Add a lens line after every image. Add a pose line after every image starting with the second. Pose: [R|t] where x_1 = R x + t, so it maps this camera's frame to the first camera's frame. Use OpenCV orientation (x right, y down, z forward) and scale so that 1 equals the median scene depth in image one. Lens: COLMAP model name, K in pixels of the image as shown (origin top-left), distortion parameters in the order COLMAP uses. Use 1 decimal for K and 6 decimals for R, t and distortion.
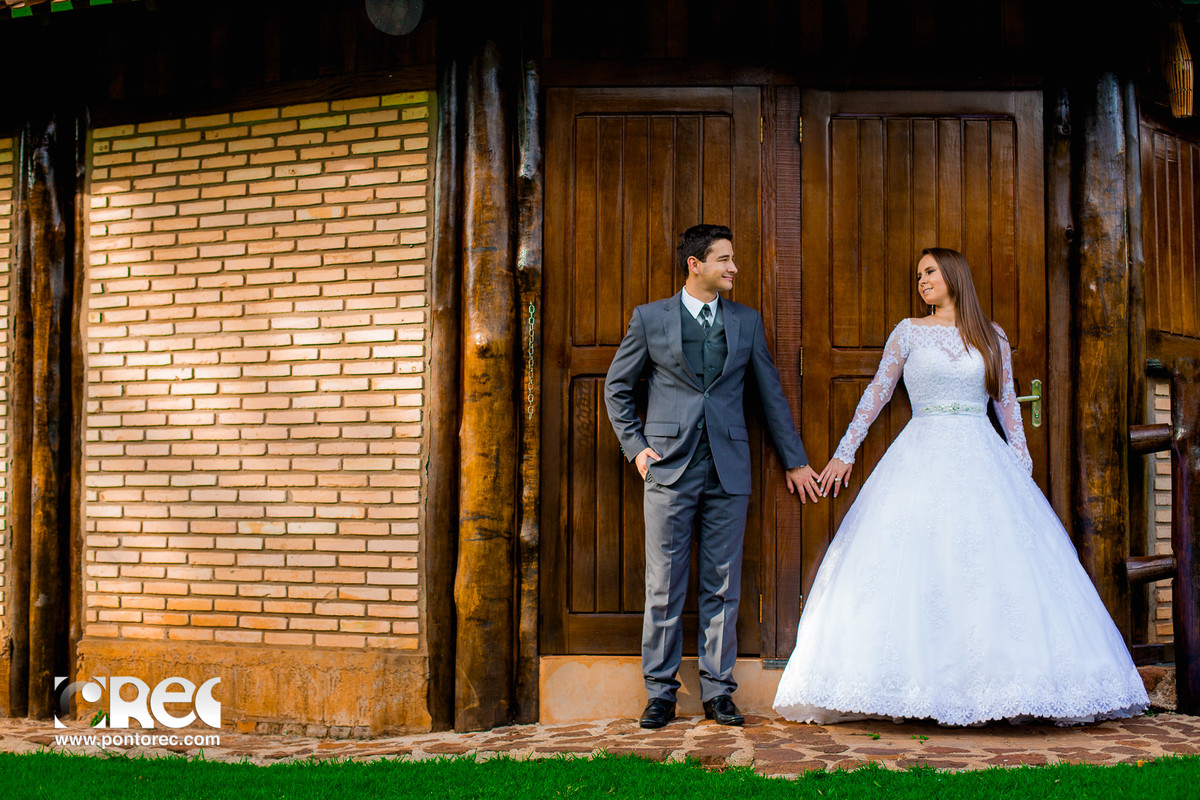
lens RADIAL K [[1769.5, 0, 600.0], [0, 1769.5, 400.0], [0, 0, 1]] dist [-0.133759, 0.116966]
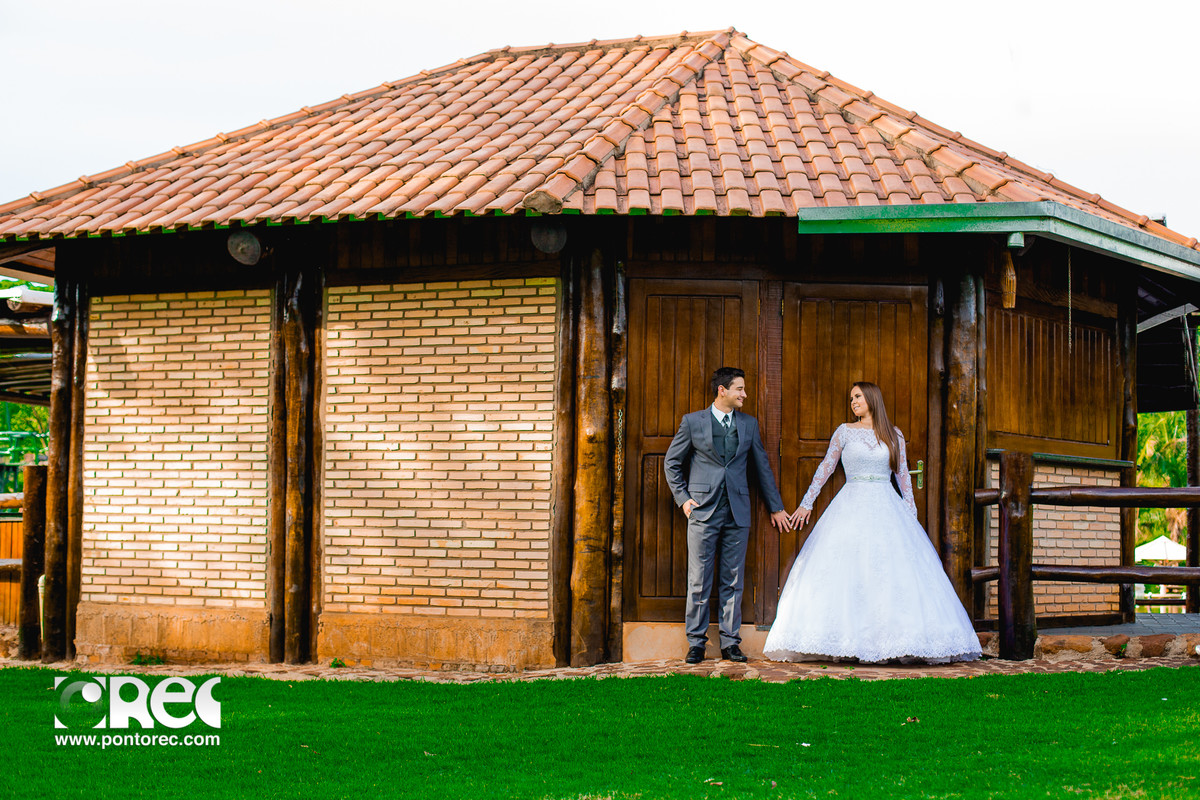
lens RADIAL K [[1769.5, 0, 600.0], [0, 1769.5, 400.0], [0, 0, 1]] dist [-0.133759, 0.116966]
pose [[0.998698, 0.017147, 0.048048, -0.137298], [-0.016386, 0.999735, -0.016168, -0.037089], [-0.048313, 0.015360, 0.998714, -0.659372]]
